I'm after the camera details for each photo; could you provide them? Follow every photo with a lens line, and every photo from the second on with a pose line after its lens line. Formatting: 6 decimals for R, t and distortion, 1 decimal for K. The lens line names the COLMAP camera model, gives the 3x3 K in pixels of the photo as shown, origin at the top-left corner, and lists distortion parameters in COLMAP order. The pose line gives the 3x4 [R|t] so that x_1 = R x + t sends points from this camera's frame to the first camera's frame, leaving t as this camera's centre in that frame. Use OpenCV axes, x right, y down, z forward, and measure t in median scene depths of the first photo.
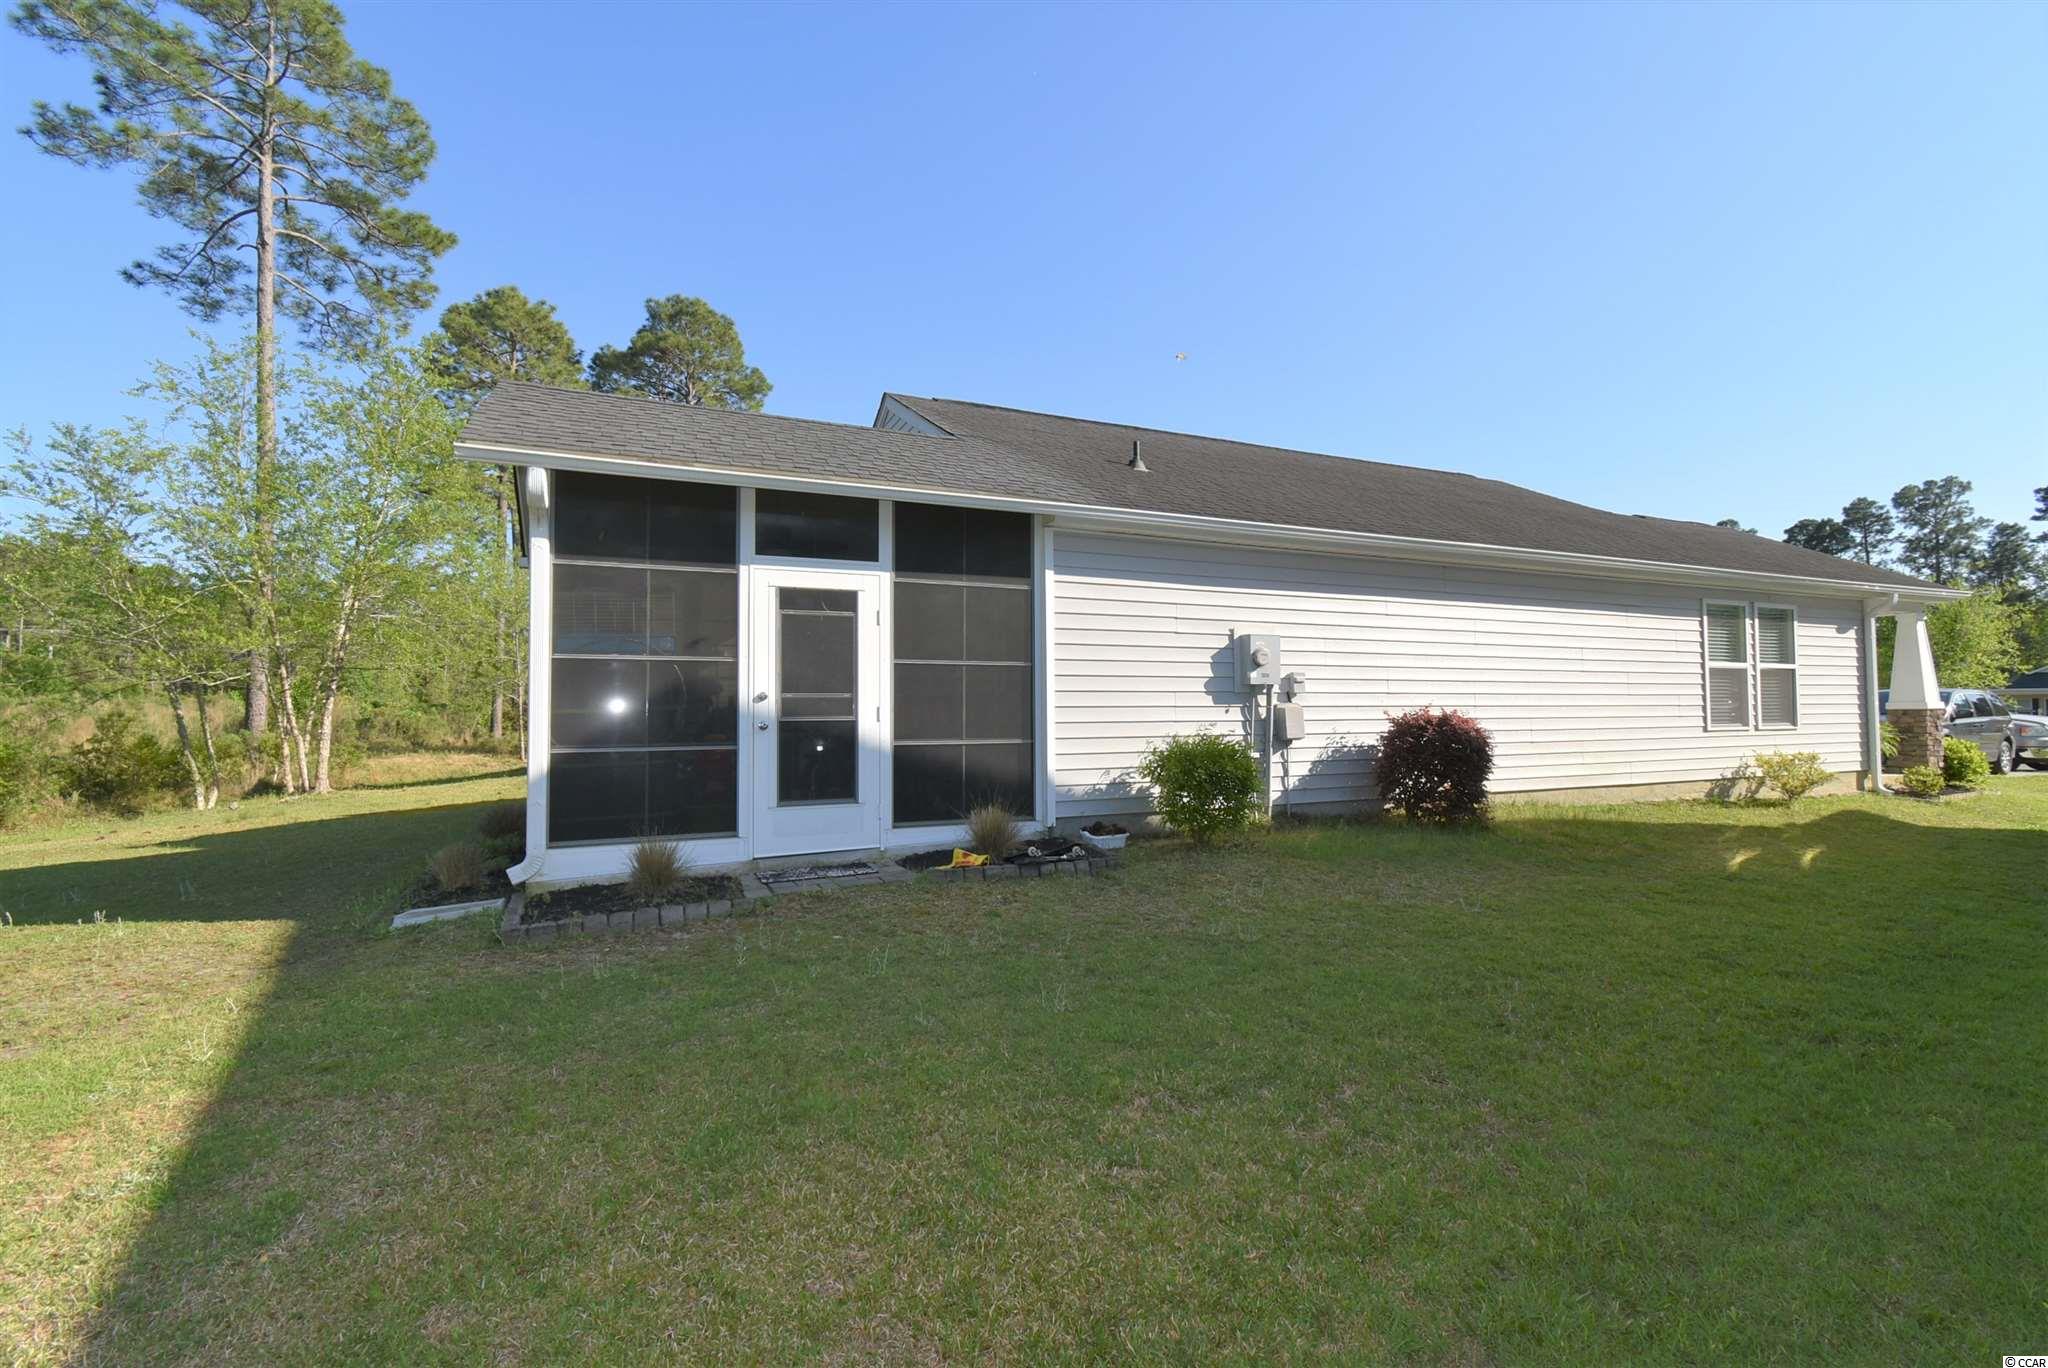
lens RADIAL K [[921.8, 0, 1024.3], [0, 921.8, 686.8], [0, 0, 1]] dist [-0.000083, -0.000405]
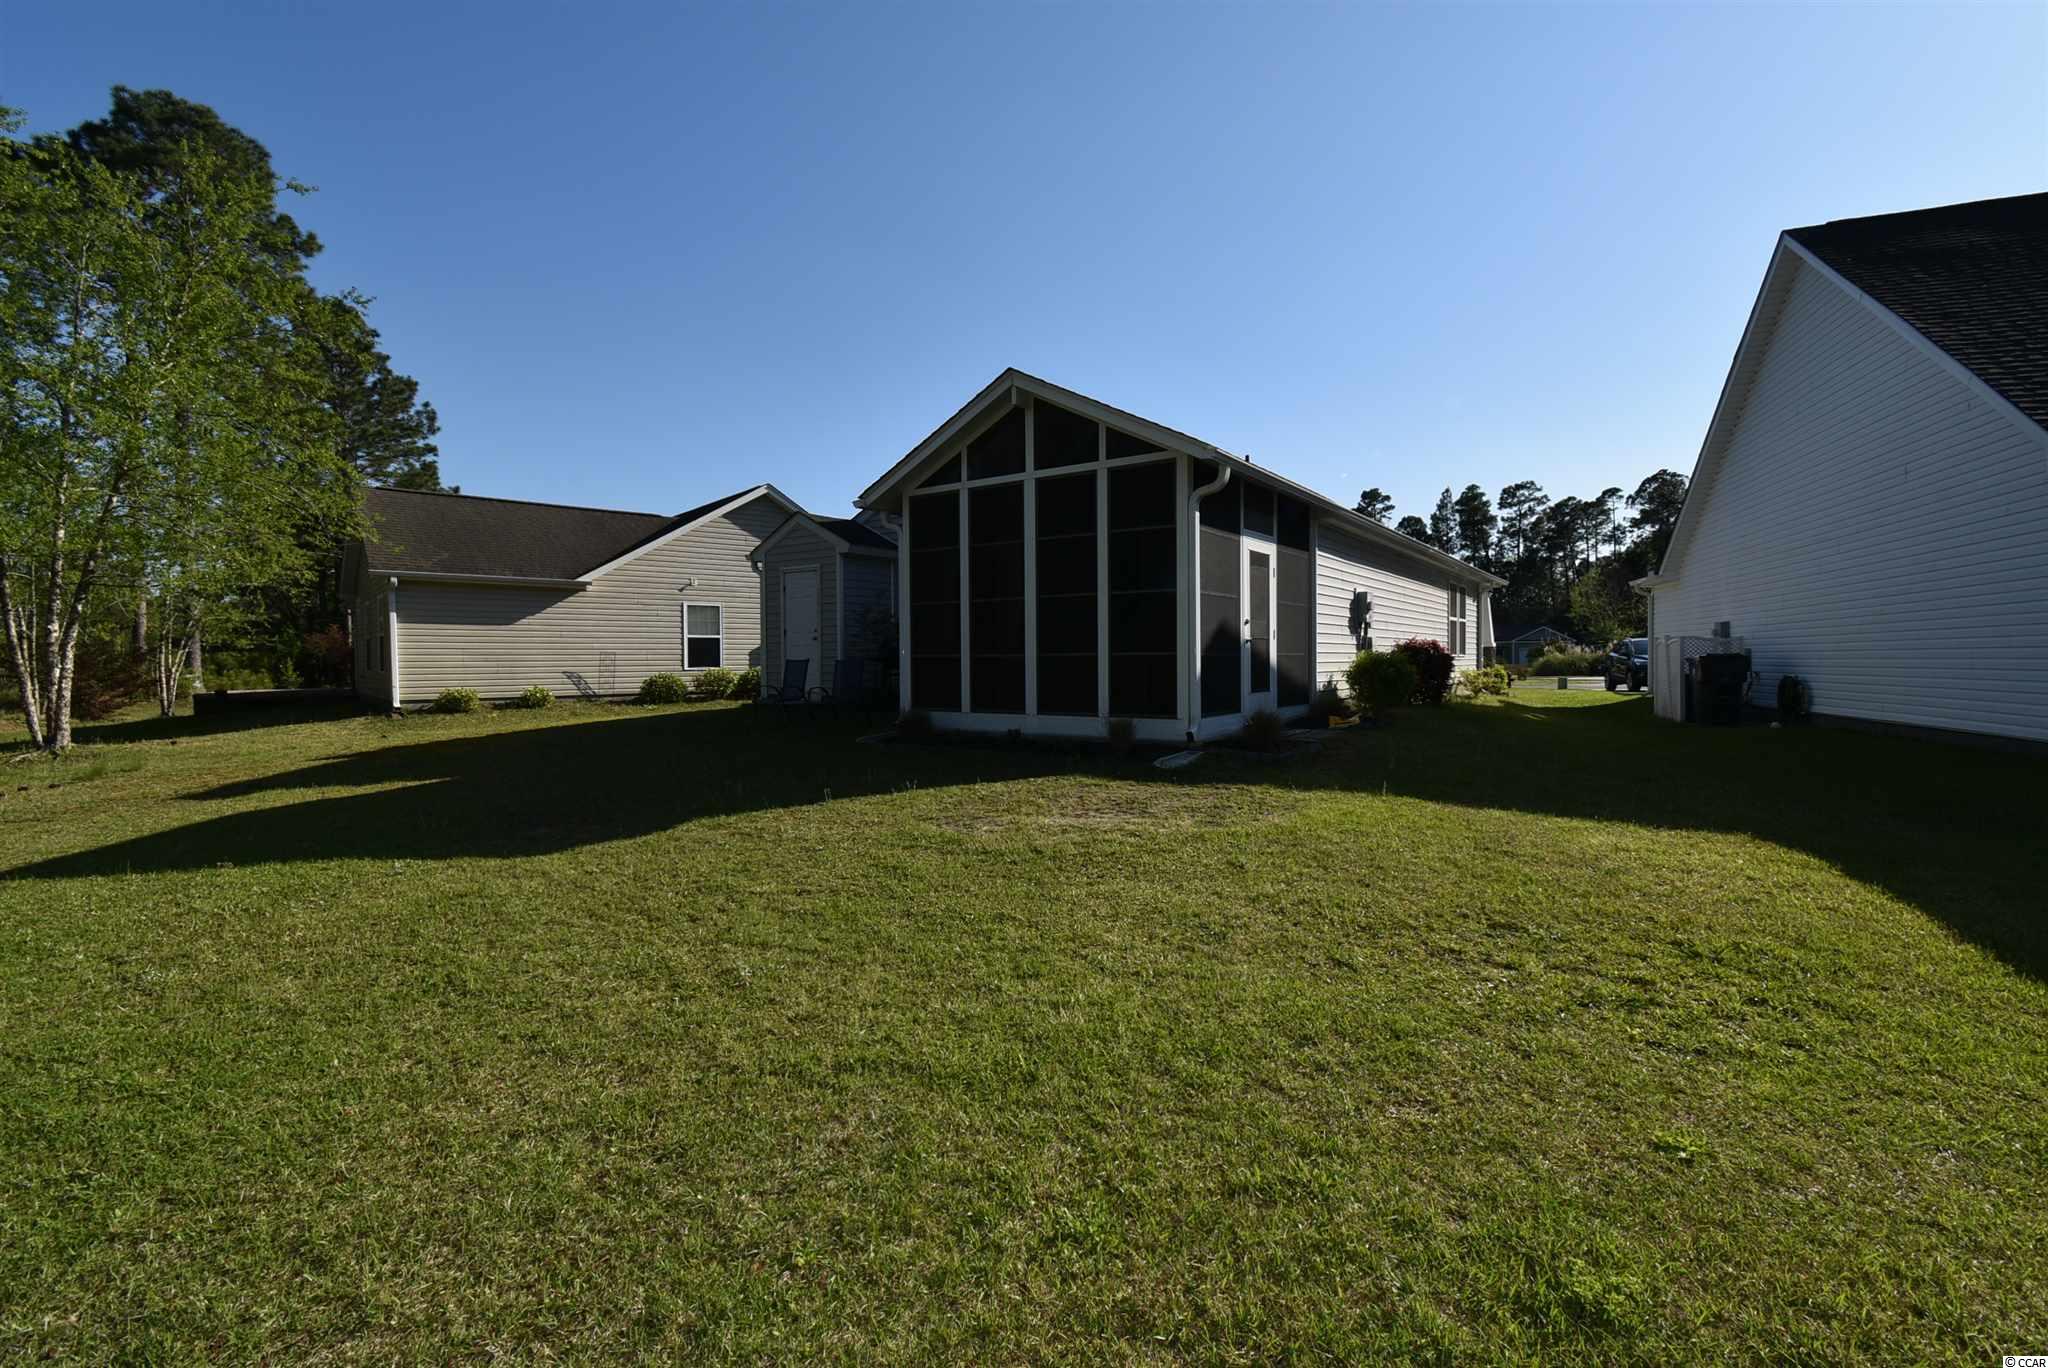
lens RADIAL K [[921.8, 0, 1021.0], [0, 921.8, 673.7], [0, 0, 1]] dist [-0.000083, -0.000405]
pose [[0.842588, -0.007582, 0.538505, -0.990252], [-0.014595, 0.999212, 0.036905, 0.031828], [-0.538360, -0.038955, 0.841814, -0.070314]]
